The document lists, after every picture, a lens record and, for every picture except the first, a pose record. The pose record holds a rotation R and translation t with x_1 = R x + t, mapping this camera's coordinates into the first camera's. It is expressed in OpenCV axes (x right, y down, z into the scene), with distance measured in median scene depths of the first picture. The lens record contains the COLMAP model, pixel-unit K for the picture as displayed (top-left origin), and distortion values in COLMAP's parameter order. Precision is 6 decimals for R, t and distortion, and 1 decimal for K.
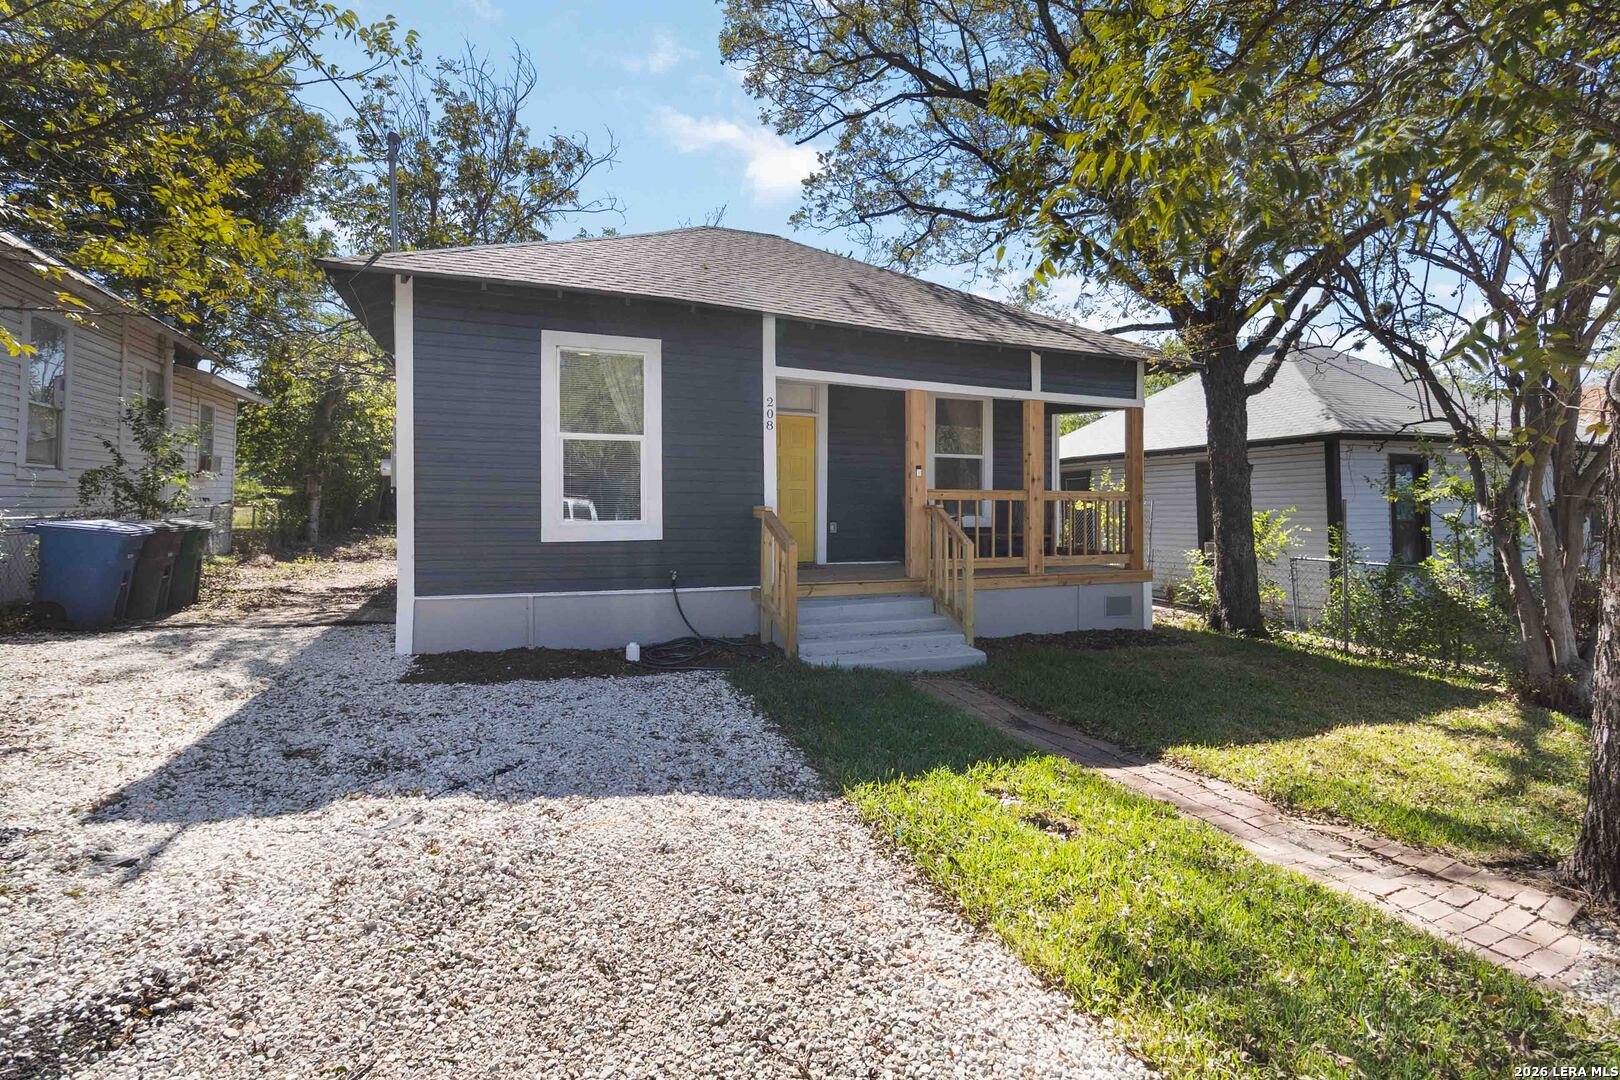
lens RADIAL K [[776.5, 0, 814.7], [0, 776.5, 506.1], [0, 0, 1]] dist [-0.000341, 0.000762]
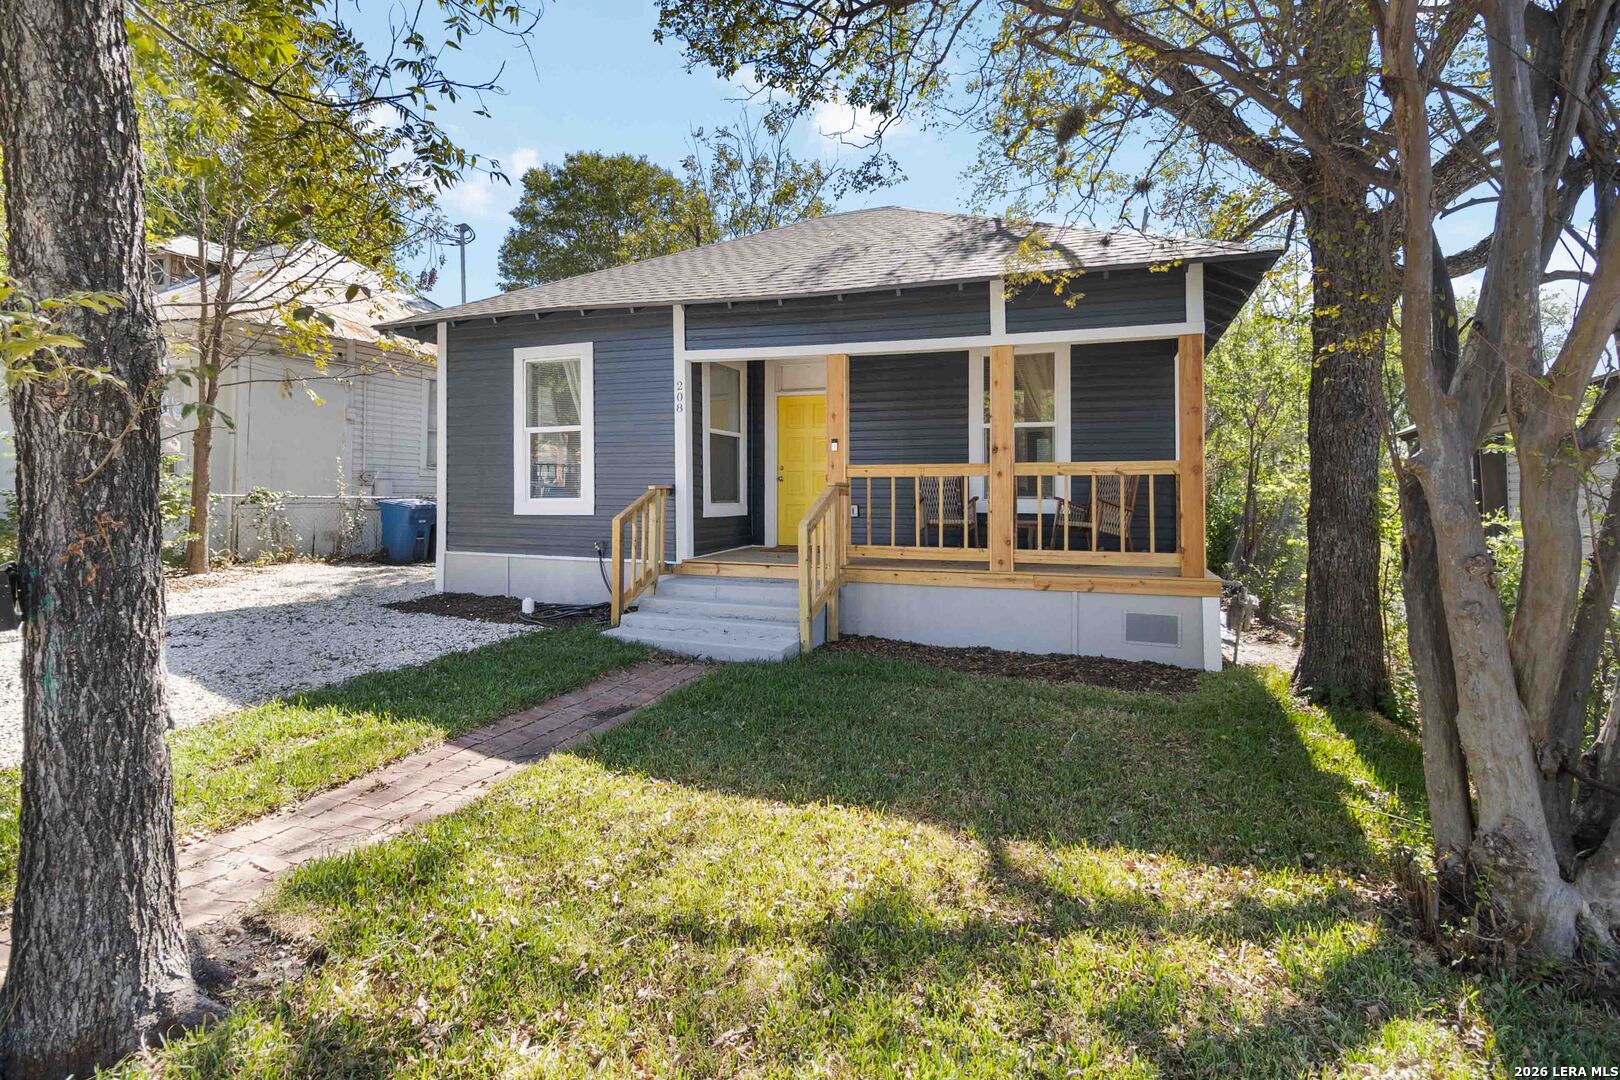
lens RADIAL K [[775.4, 0, 810.7], [0, 775.4, 497.2], [0, 0, 1]] dist [-0.007687, -0.000112]
pose [[0.728866, -0.003745, -0.684646, 0.781687], [-0.002593, 0.999963, -0.008230, 0.023908], [0.684652, 0.007774, 0.728829, 0.361769]]
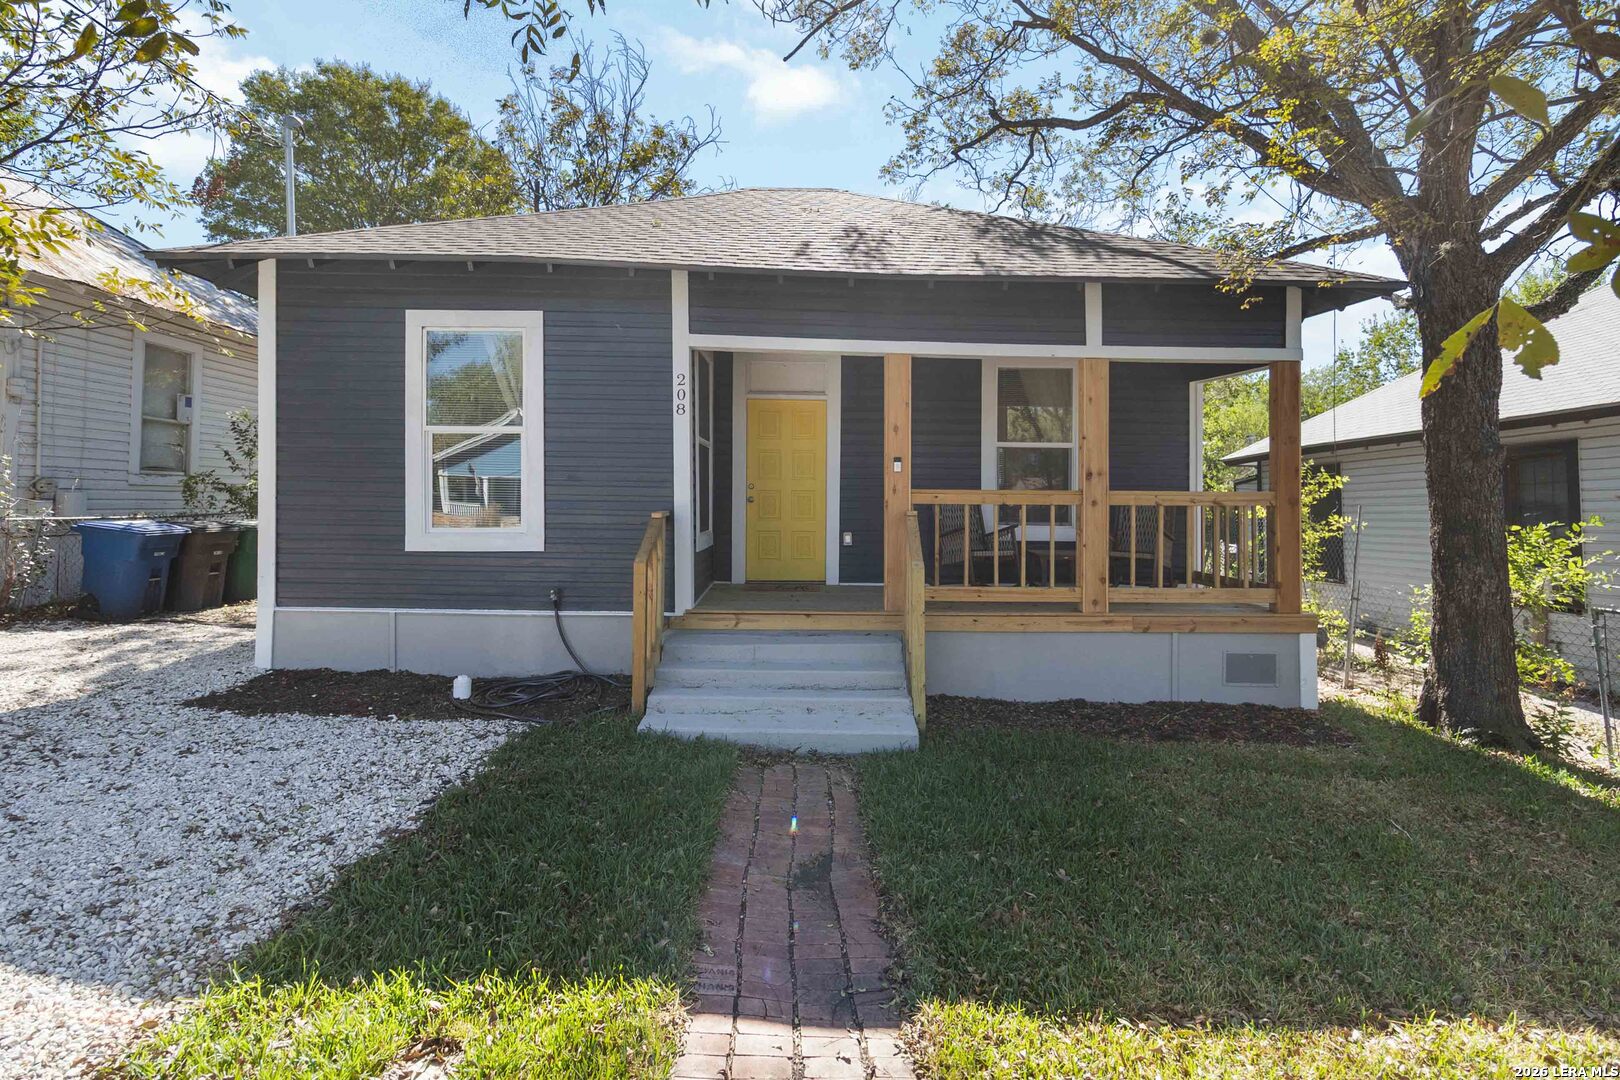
lens RADIAL K [[776.5, 0, 814.7], [0, 776.5, 506.1], [0, 0, 1]] dist [-0.000341, 0.000762]
pose [[0.927254, 0.002800, -0.374423, 0.362275], [-0.004770, 0.999979, -0.004334, -0.002778], [0.374403, 0.005805, 0.927248, 0.320596]]
